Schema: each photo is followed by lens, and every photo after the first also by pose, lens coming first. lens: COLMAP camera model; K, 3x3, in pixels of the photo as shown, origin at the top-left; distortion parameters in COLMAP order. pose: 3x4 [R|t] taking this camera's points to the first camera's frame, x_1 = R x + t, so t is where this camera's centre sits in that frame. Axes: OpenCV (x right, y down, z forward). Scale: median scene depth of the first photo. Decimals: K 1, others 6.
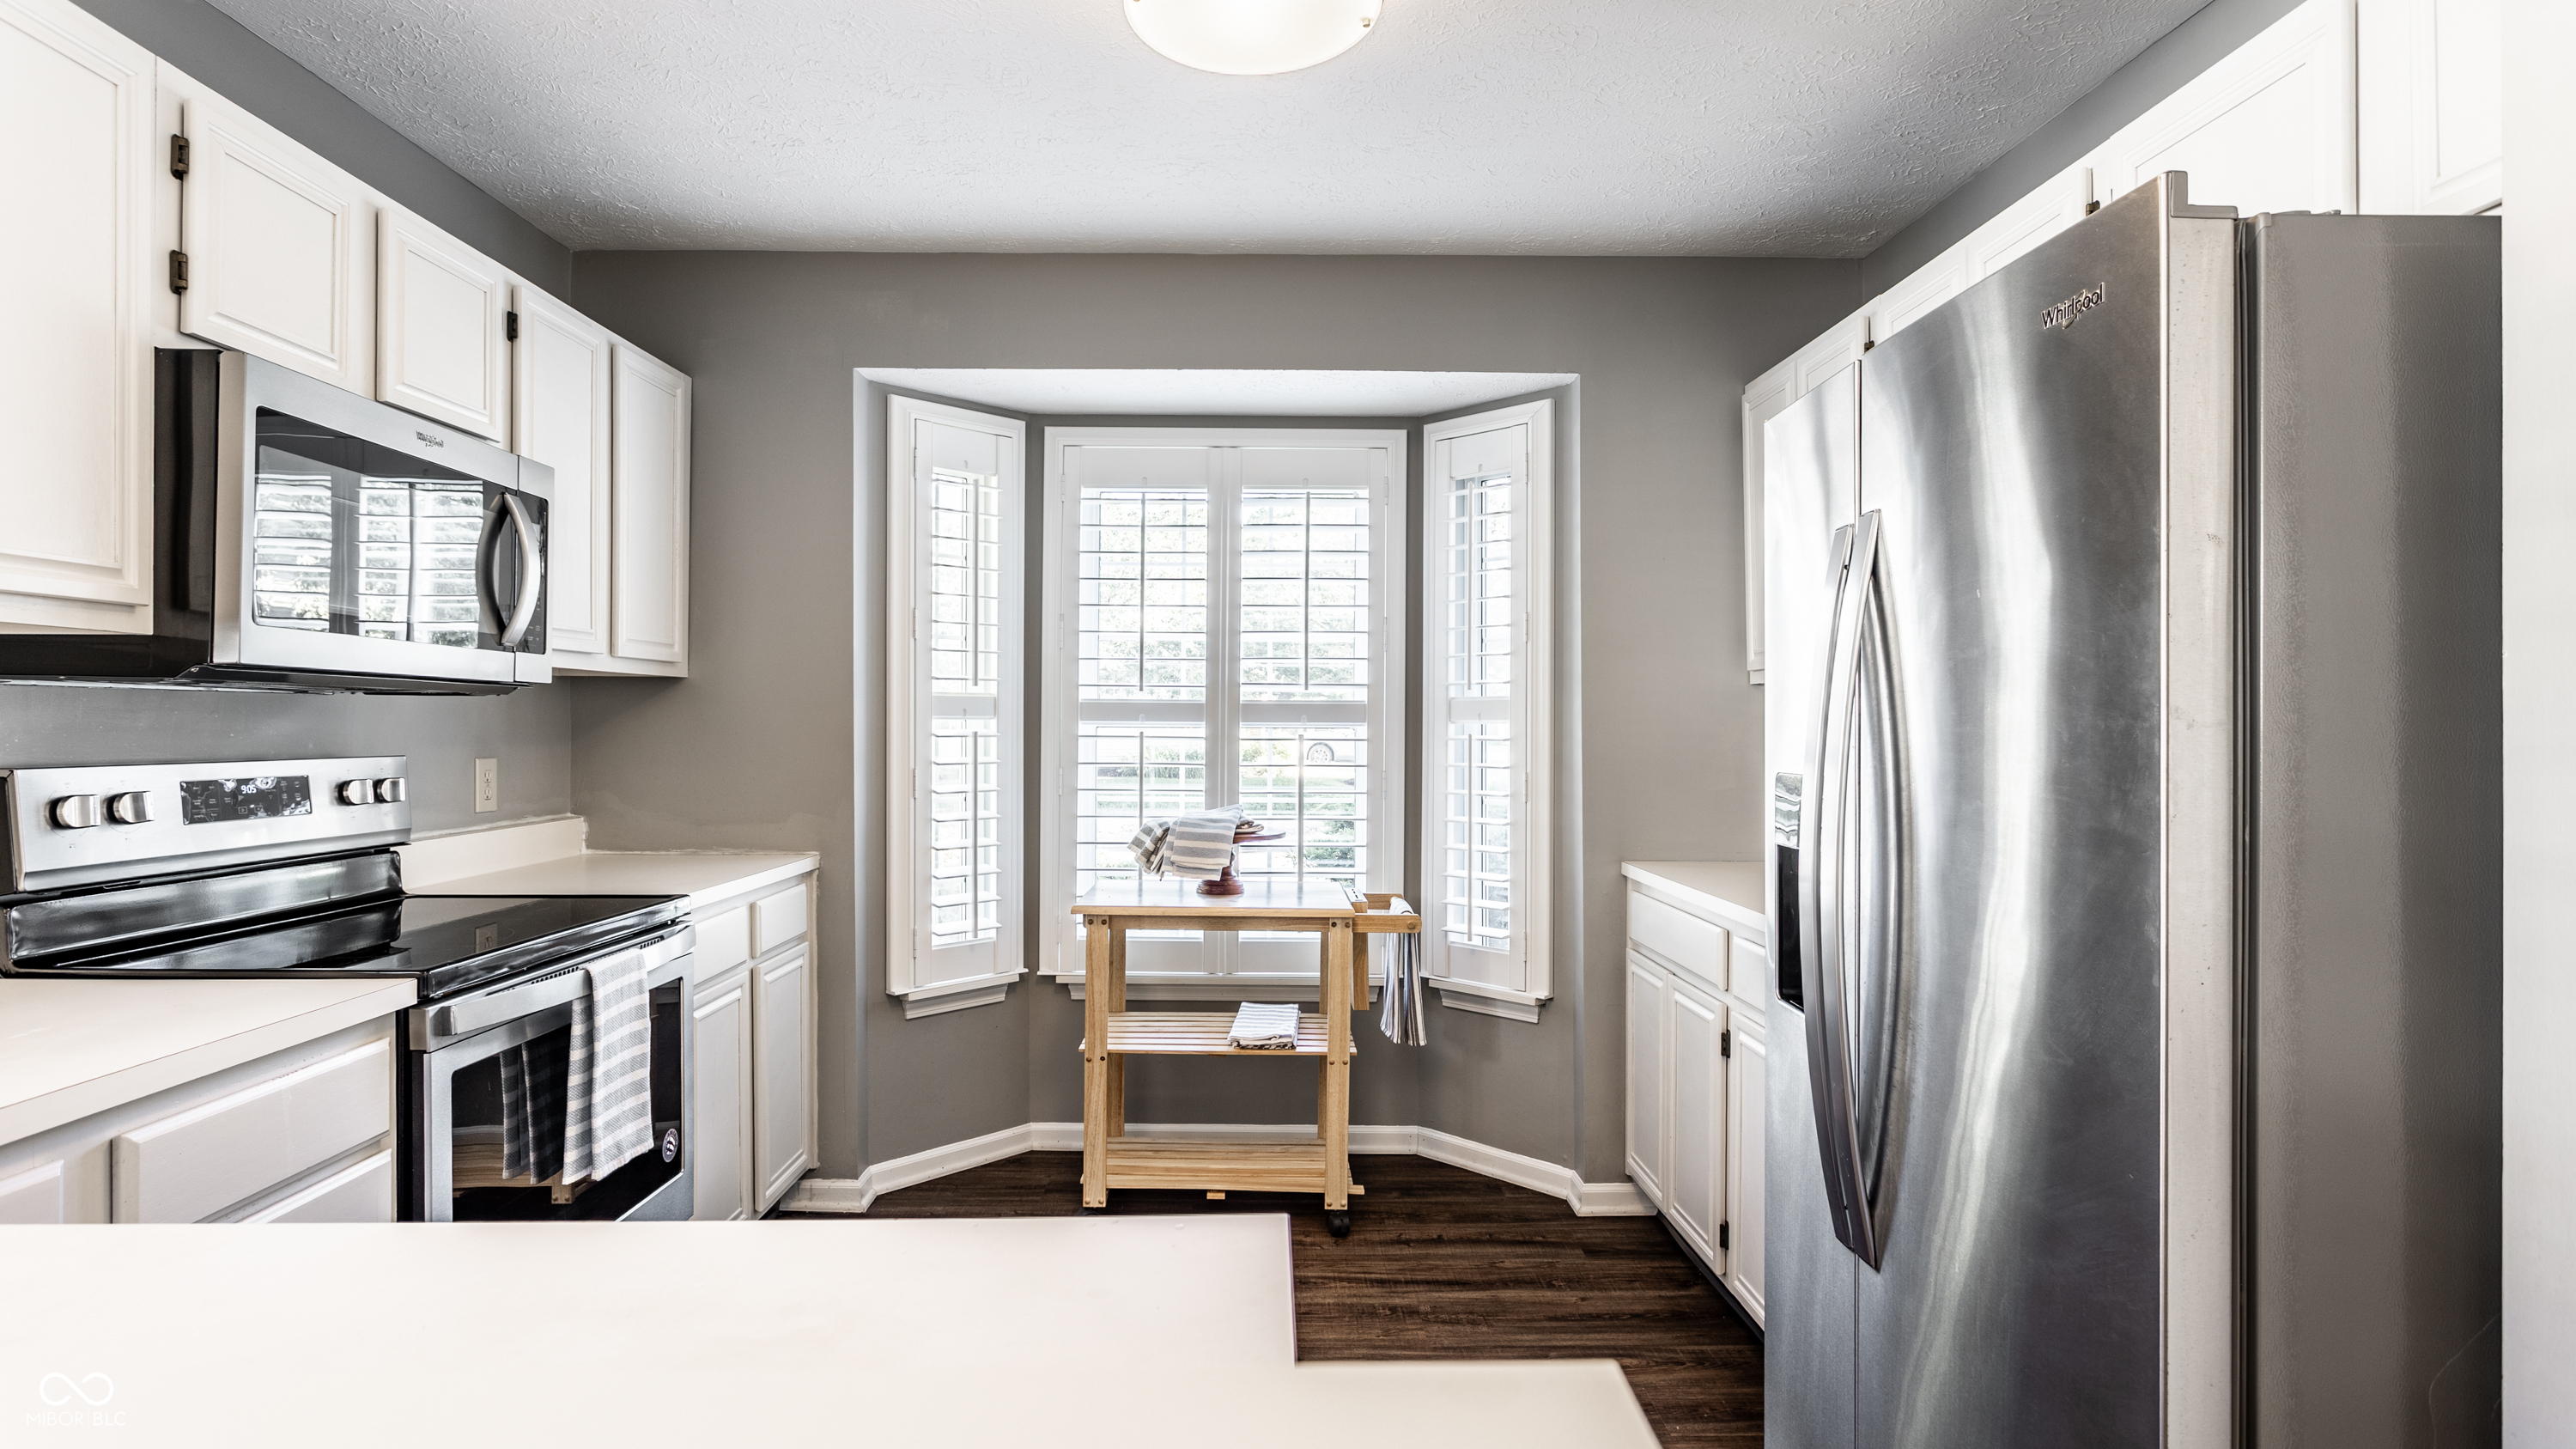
lens RADIAL K [[1289.5, 0, 1272.7], [0, 1289.5, 723.2], [0, 0, 1]] dist [-0.019897, 0.012436]
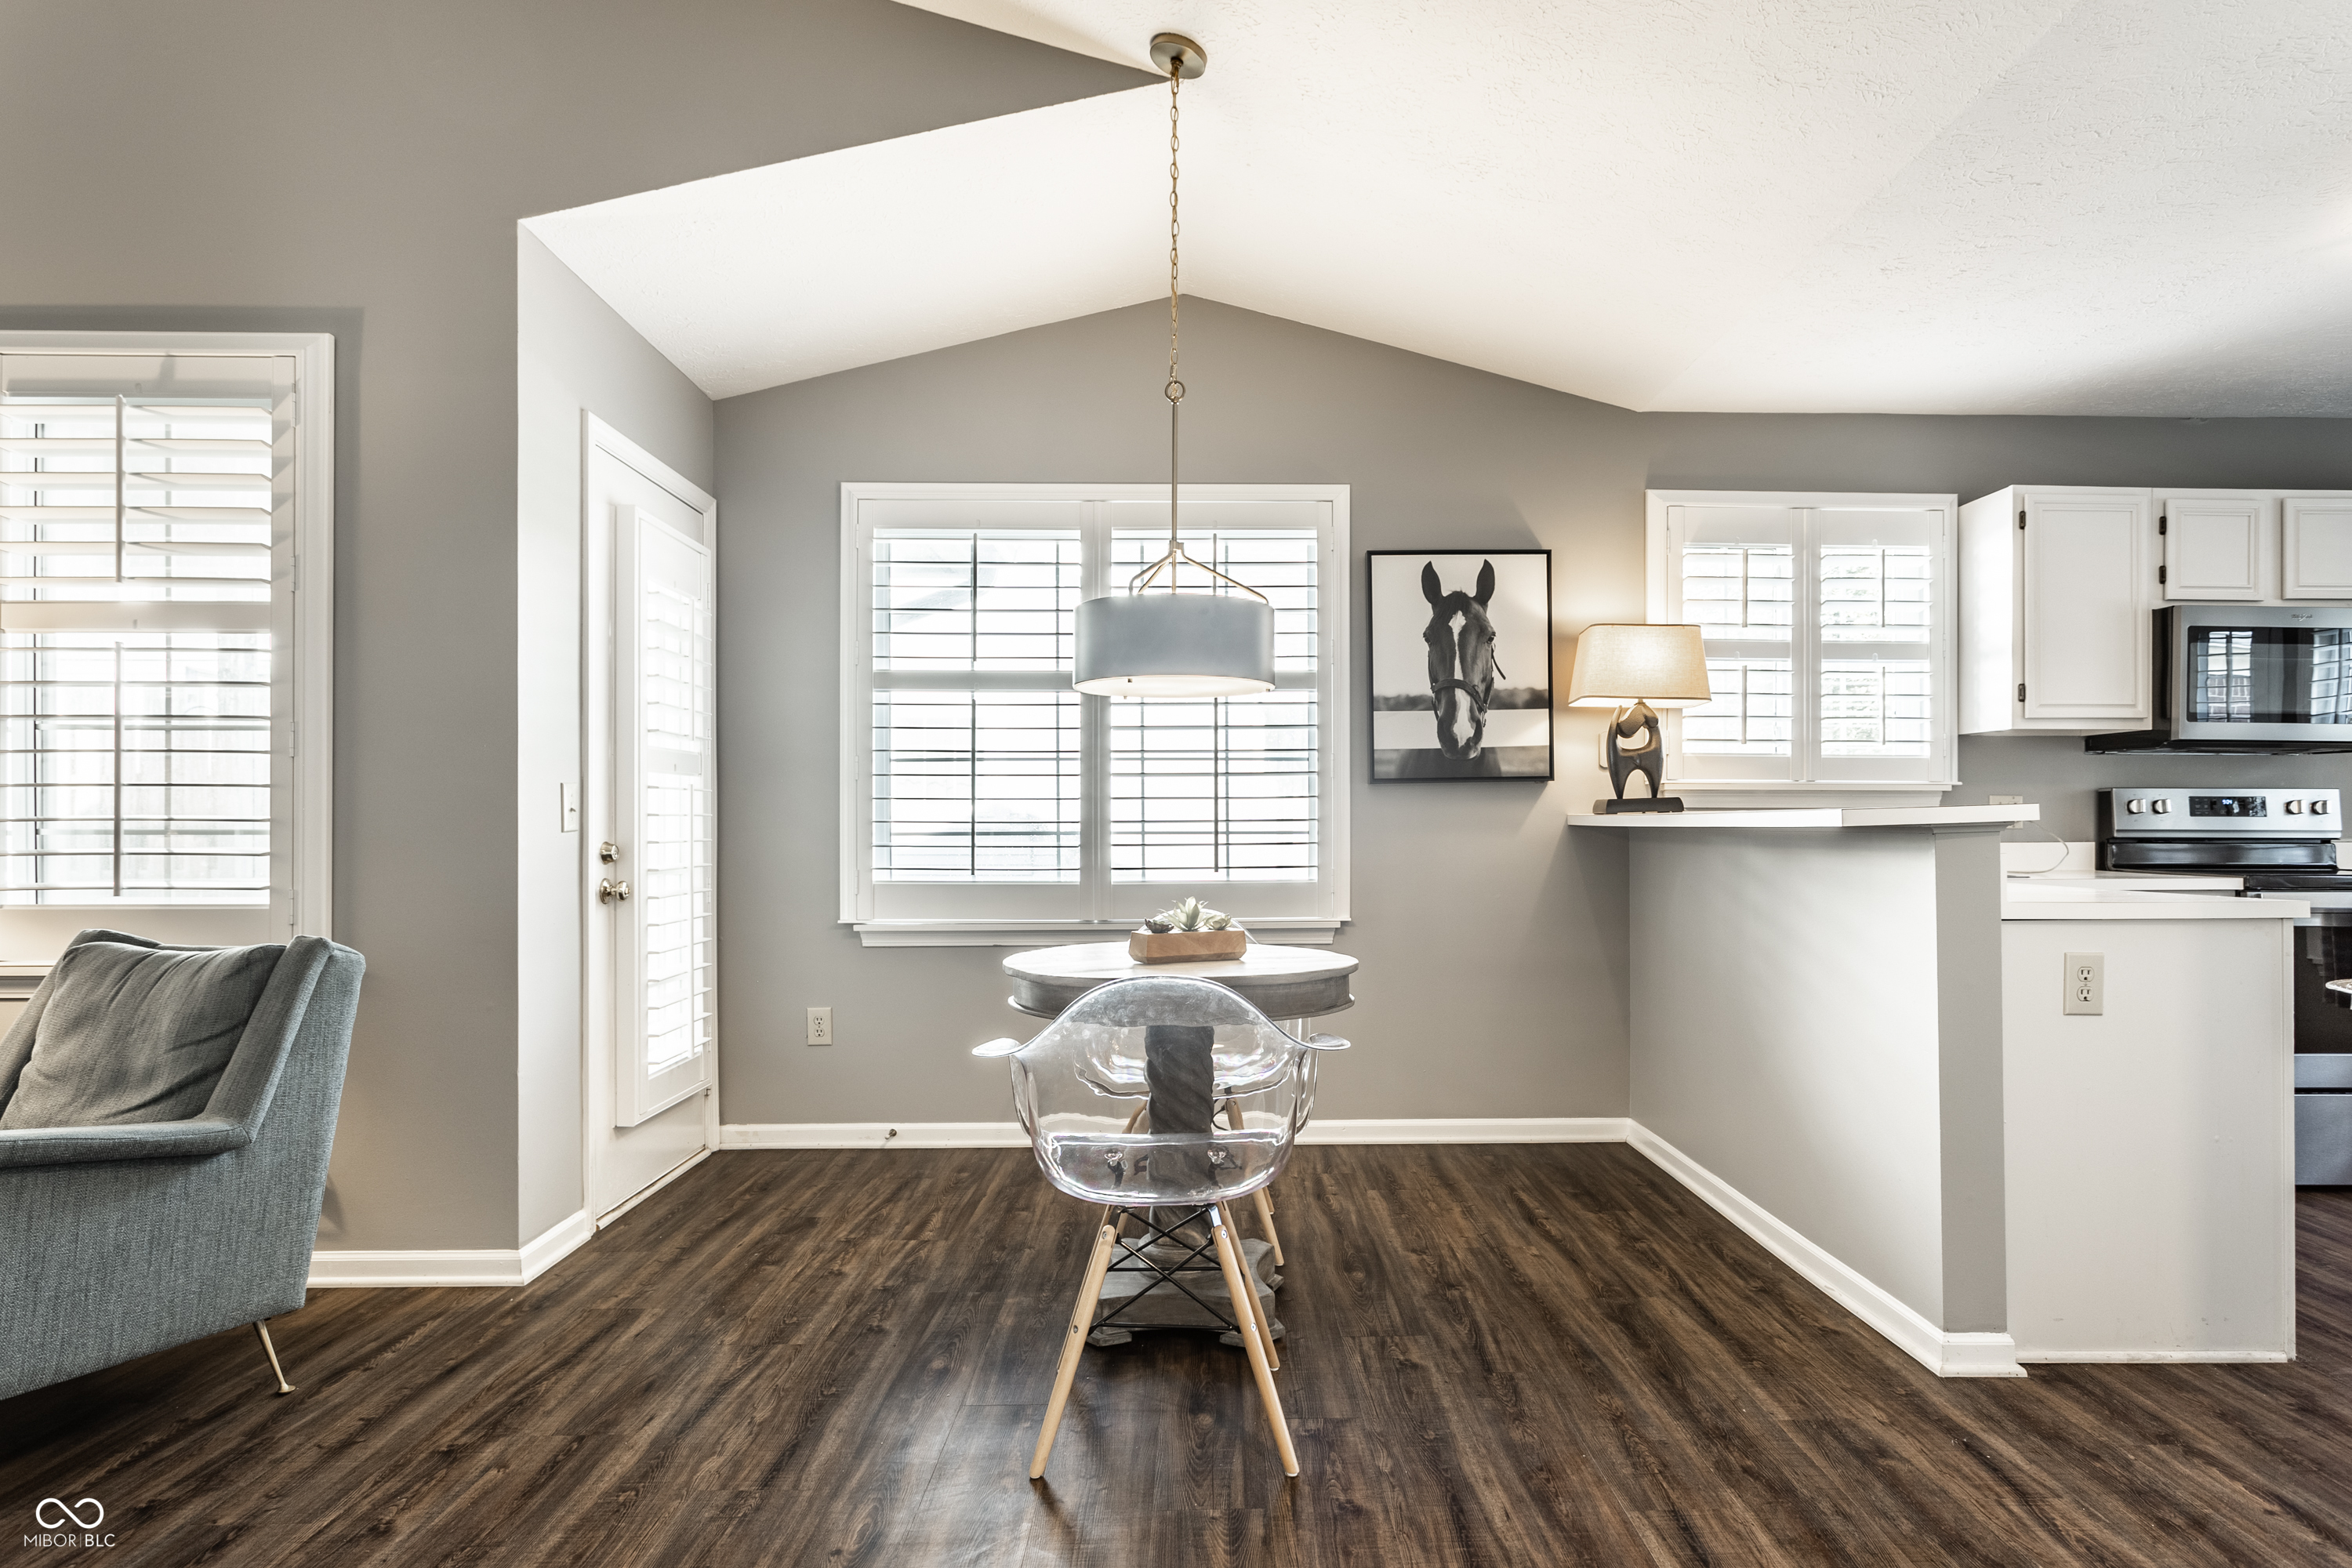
lens RADIAL K [[1270.5, 0, 1240.5], [0, 1270.5, 822.7], [0, 0, 1]] dist [-0.007587, 0.002729]
pose [[0.024264, -0.000598, -0.999705, 0.805621], [0.000082, 1.000000, -0.000596, 0.058901], [0.999706, -0.000068, 0.024264, -0.422507]]
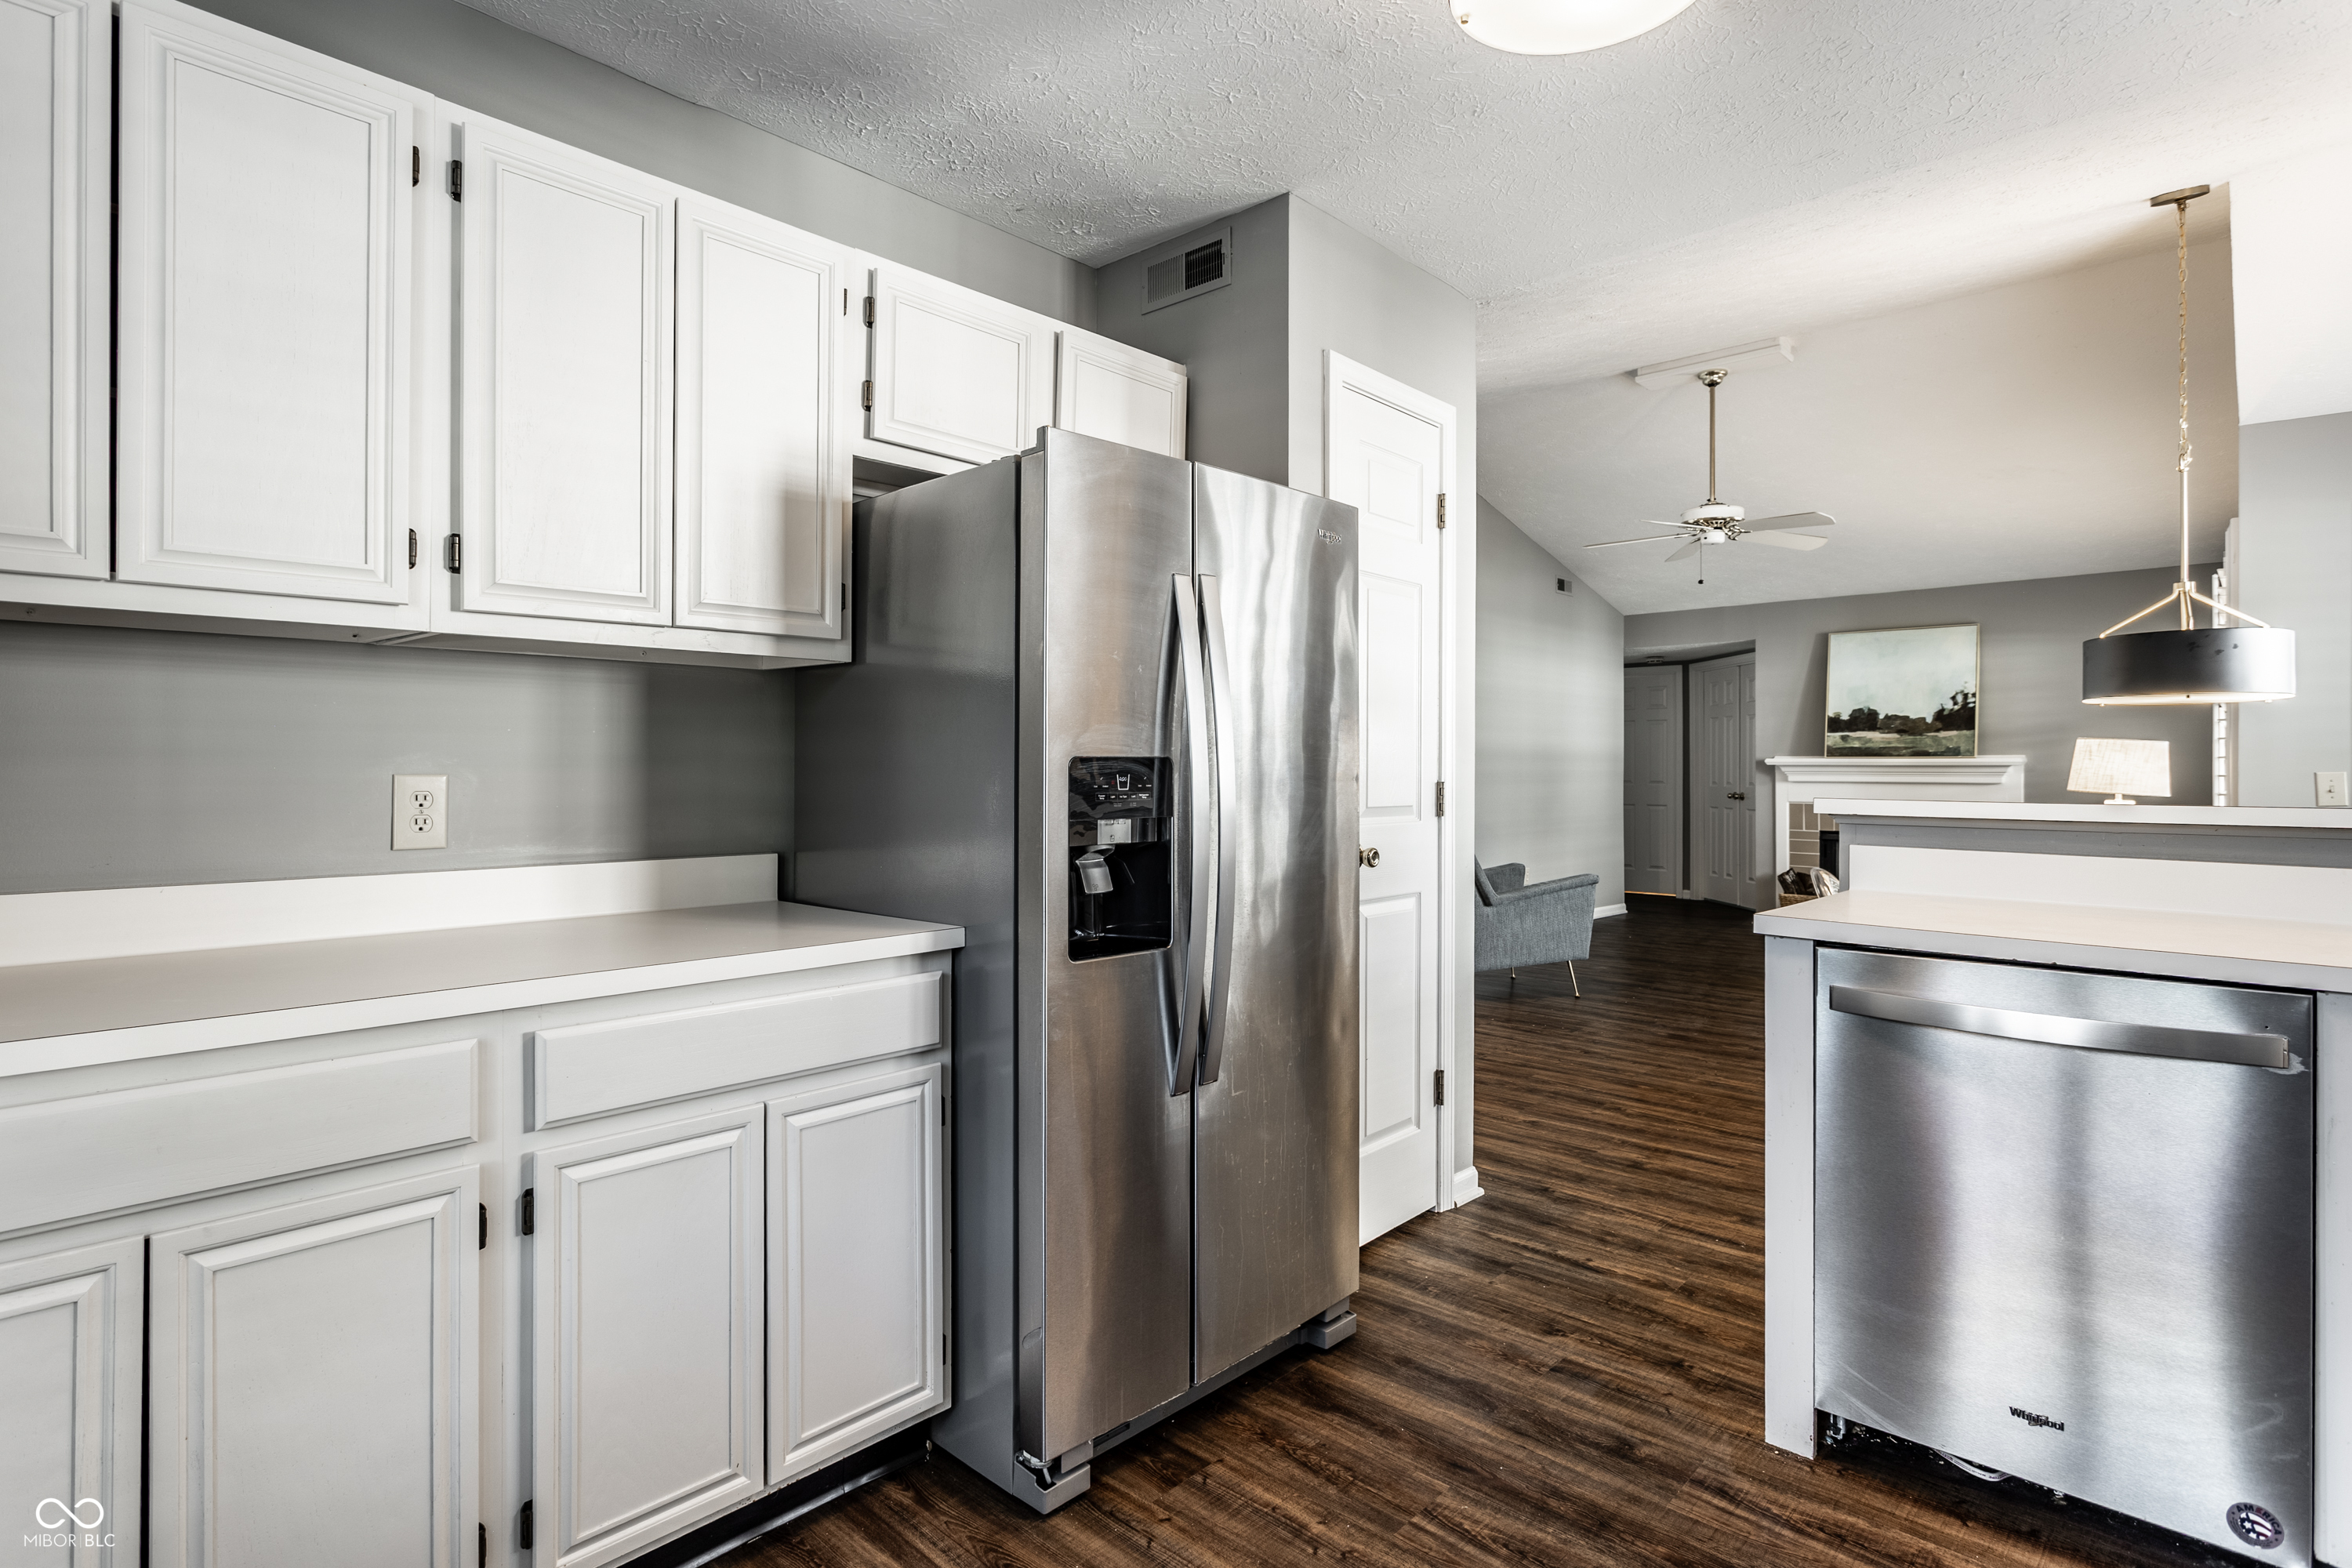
lens RADIAL K [[1186.8, 0, 1173.9], [0, 1186.8, 762.3], [0, 0, 1]] dist [-0.000614, 0.000308]
pose [[-0.726554, -0.000449, 0.687109, -0.222646], [-0.005303, 0.999974, -0.004955, 0.028183], [-0.687089, -0.007244, -0.726537, 1.009477]]
